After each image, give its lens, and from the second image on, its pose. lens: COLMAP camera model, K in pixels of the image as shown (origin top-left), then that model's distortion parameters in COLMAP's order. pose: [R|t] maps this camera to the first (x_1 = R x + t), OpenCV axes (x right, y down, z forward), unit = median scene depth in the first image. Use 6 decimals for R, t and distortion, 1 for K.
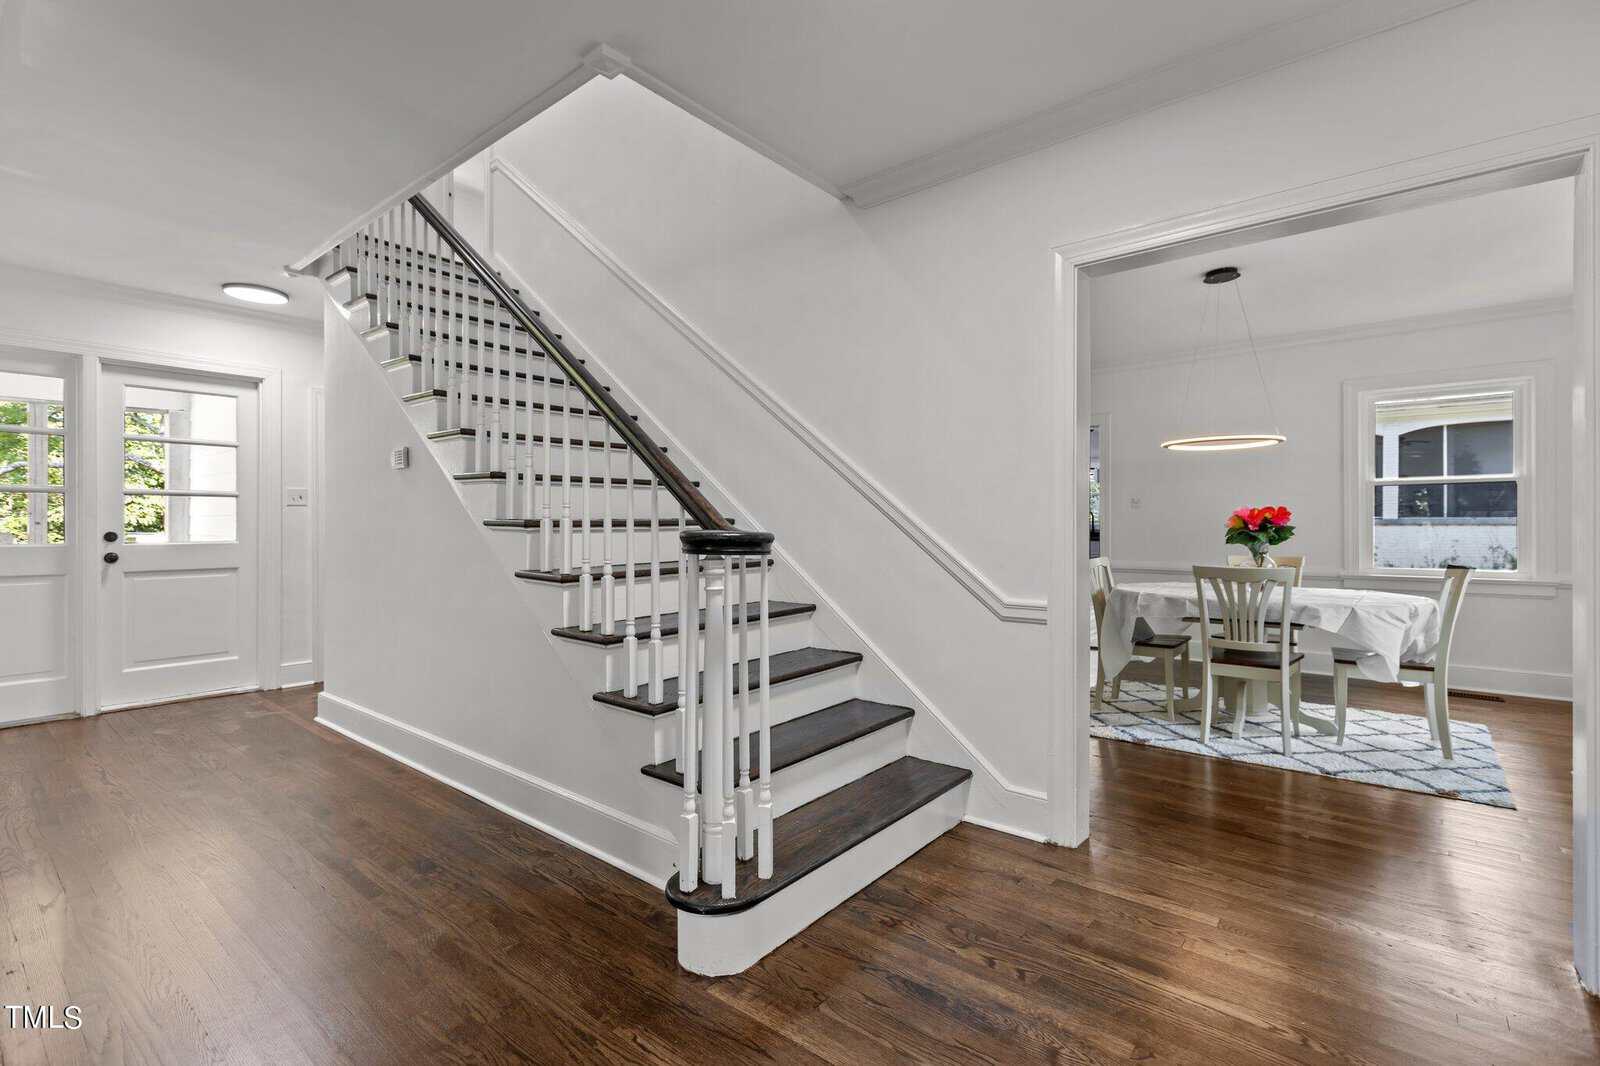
lens RADIAL K [[718.7, 0, 807.3], [0, 718.7, 528.1], [0, 0, 1]] dist [0.002889, 0.000311]
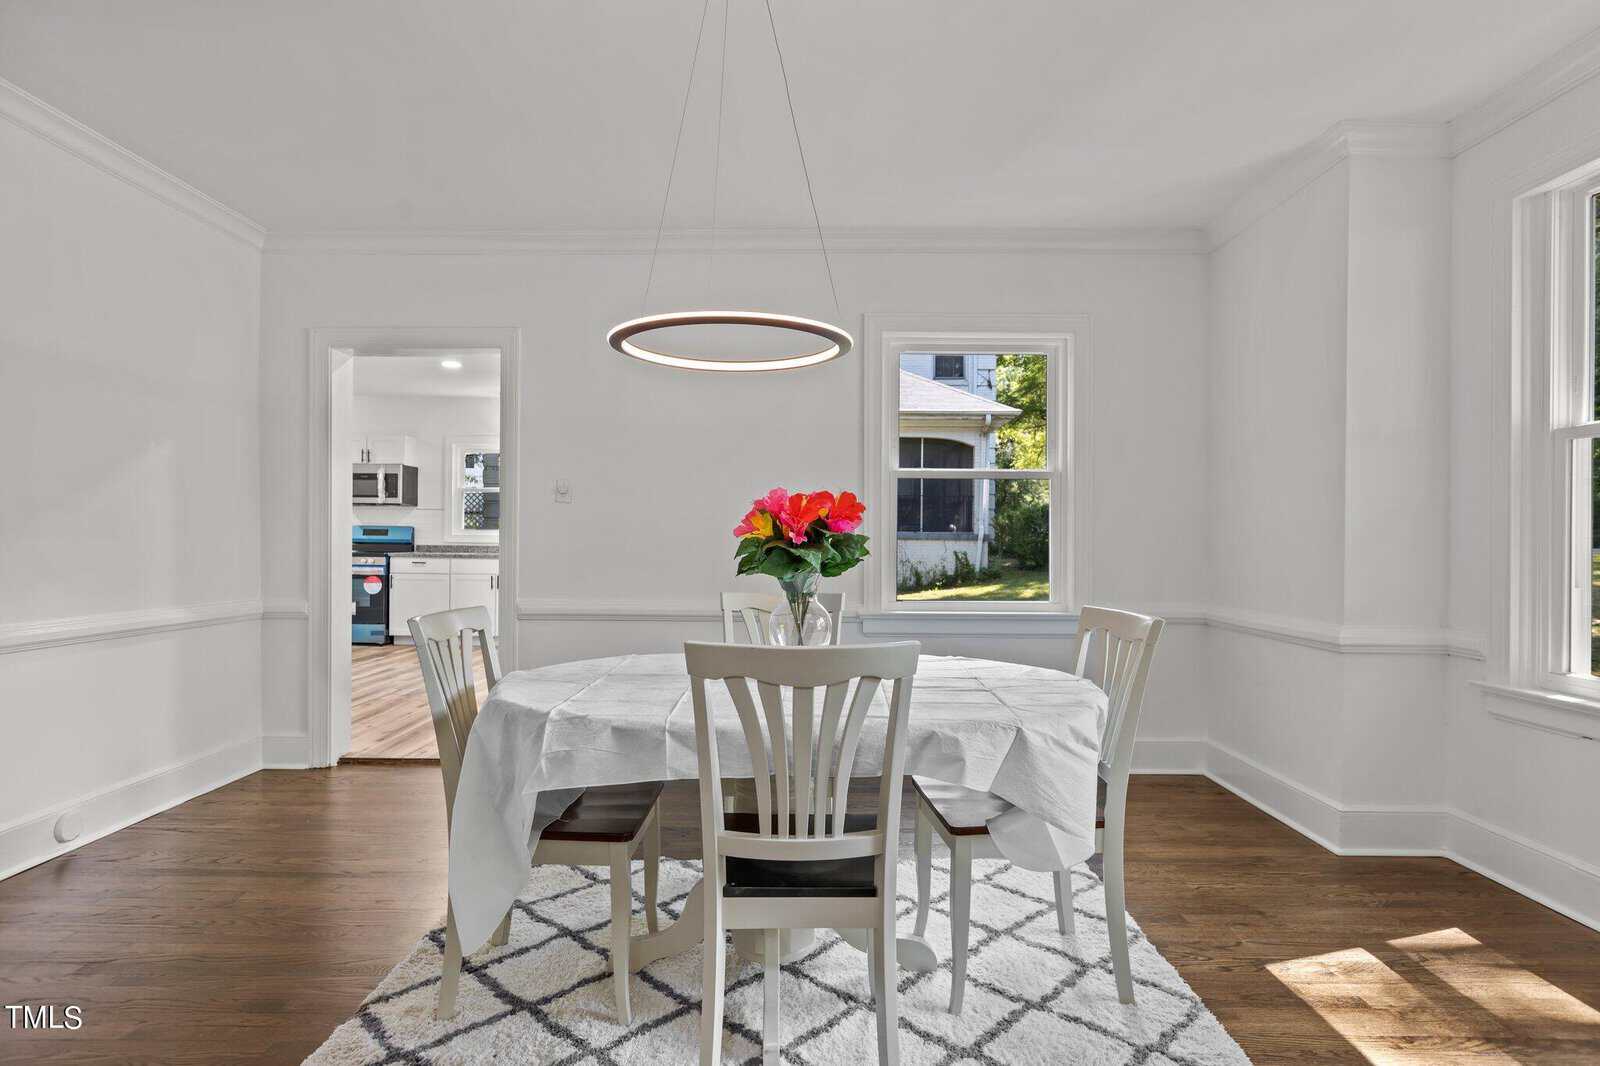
lens RADIAL K [[892.2, 0, 800.0], [0, 892.2, 533.0], [0, 0, 1]] dist [0.002572, 0.000437]
pose [[0.777490, 0.011541, 0.628790, 0.298125], [-0.006864, 0.999928, -0.009865, 0.001892], [-0.628858, 0.003354, 0.777513, 0.614806]]
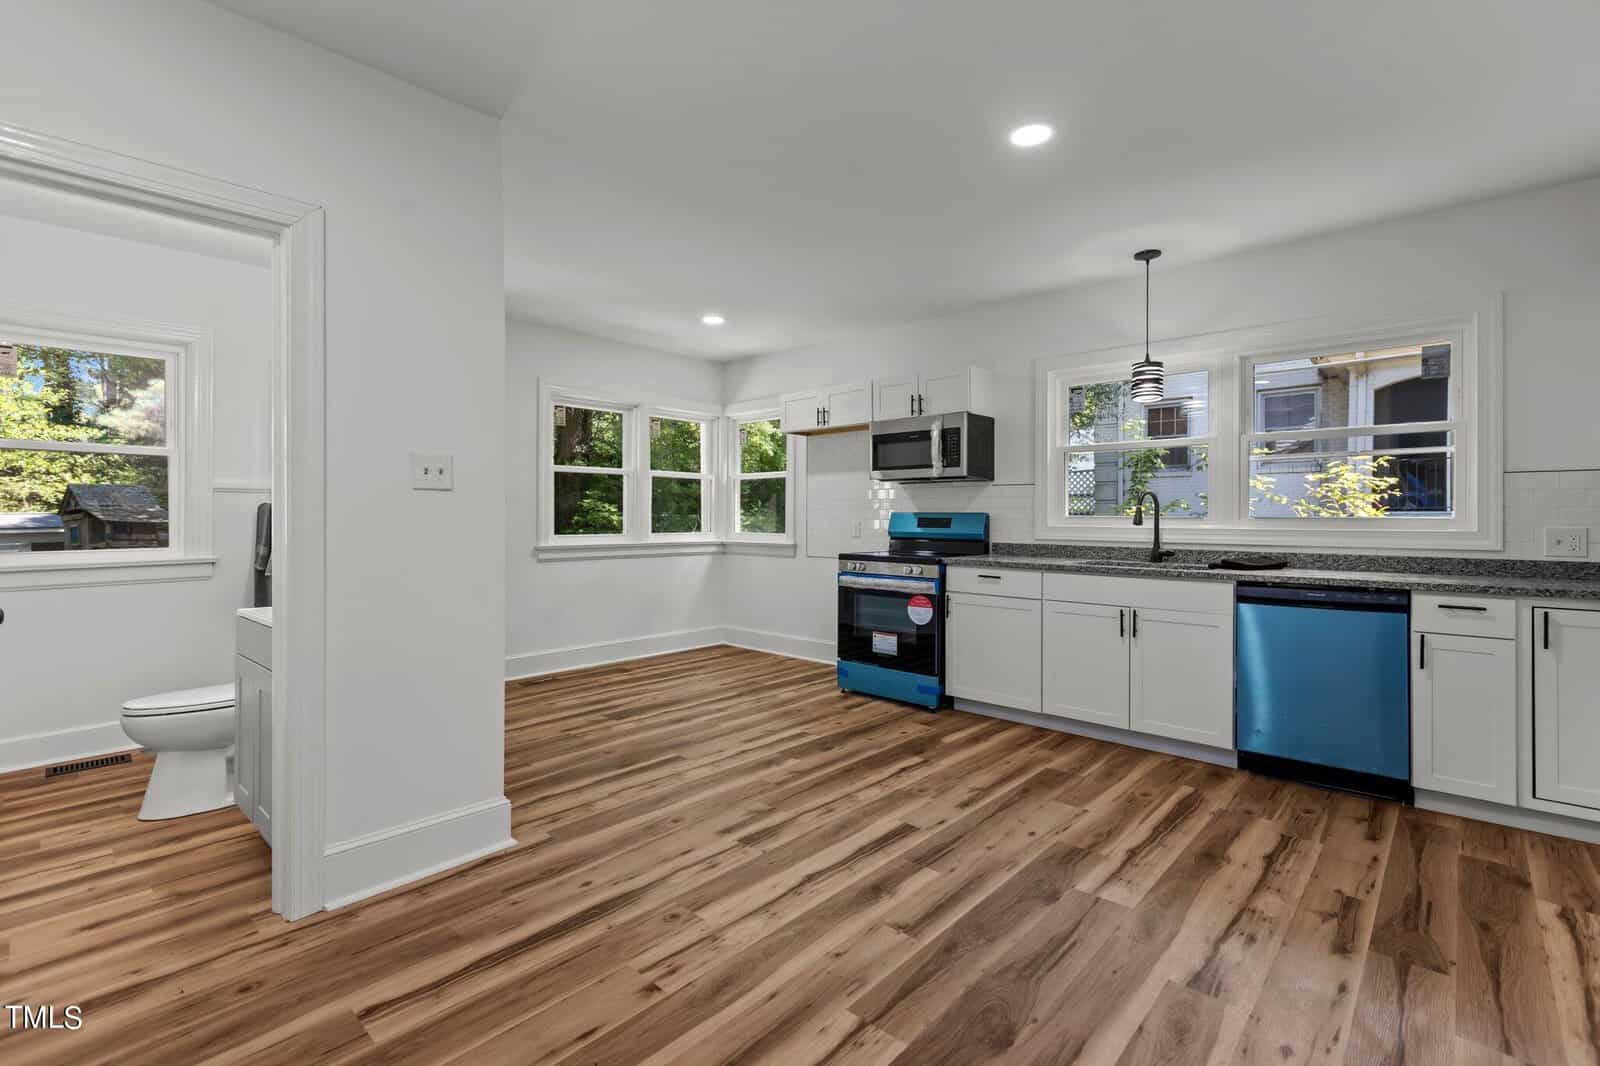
lens RADIAL K [[731.1, 0, 798.5], [0, 731.1, 510.6], [0, 0, 1]] dist [0.000073, -0.000030]
pose [[0.998563, 0.003382, -0.053484, 0.385665], [-0.003902, 0.999946, -0.009632, -0.003063], [0.053448, 0.009827, 0.998522, 0.864748]]
